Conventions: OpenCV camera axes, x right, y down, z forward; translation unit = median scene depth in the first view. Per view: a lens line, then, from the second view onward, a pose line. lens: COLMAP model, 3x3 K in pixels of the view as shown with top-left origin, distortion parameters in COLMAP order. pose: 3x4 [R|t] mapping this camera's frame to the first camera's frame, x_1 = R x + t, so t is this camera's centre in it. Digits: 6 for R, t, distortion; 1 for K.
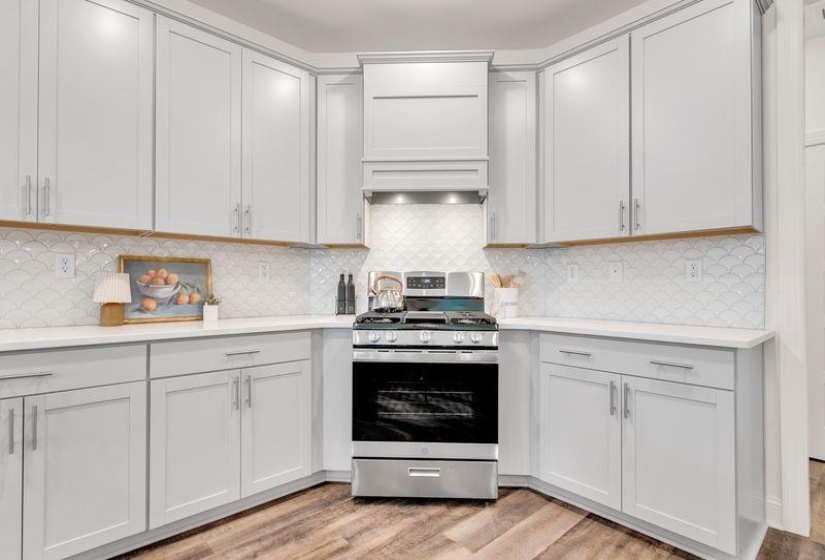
lens RADIAL K [[421.7, 0, 416.5], [0, 421.7, 272.8], [0, 0, 1]] dist [0.006171, 0.001169]
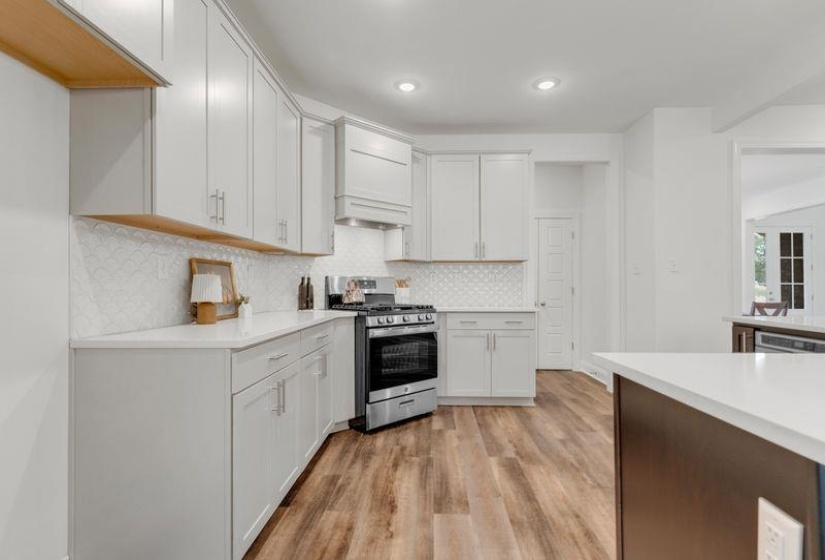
lens RADIAL K [[427.0, 0, 418.7], [0, 427.0, 275.6], [0, 0, 1]] dist [-0.005817, -0.000482]
pose [[0.683377, 0.017408, 0.729858, -1.085688], [-0.020060, 0.999786, -0.005065, -0.002397], [-0.729790, -0.011180, 0.683580, -0.126212]]
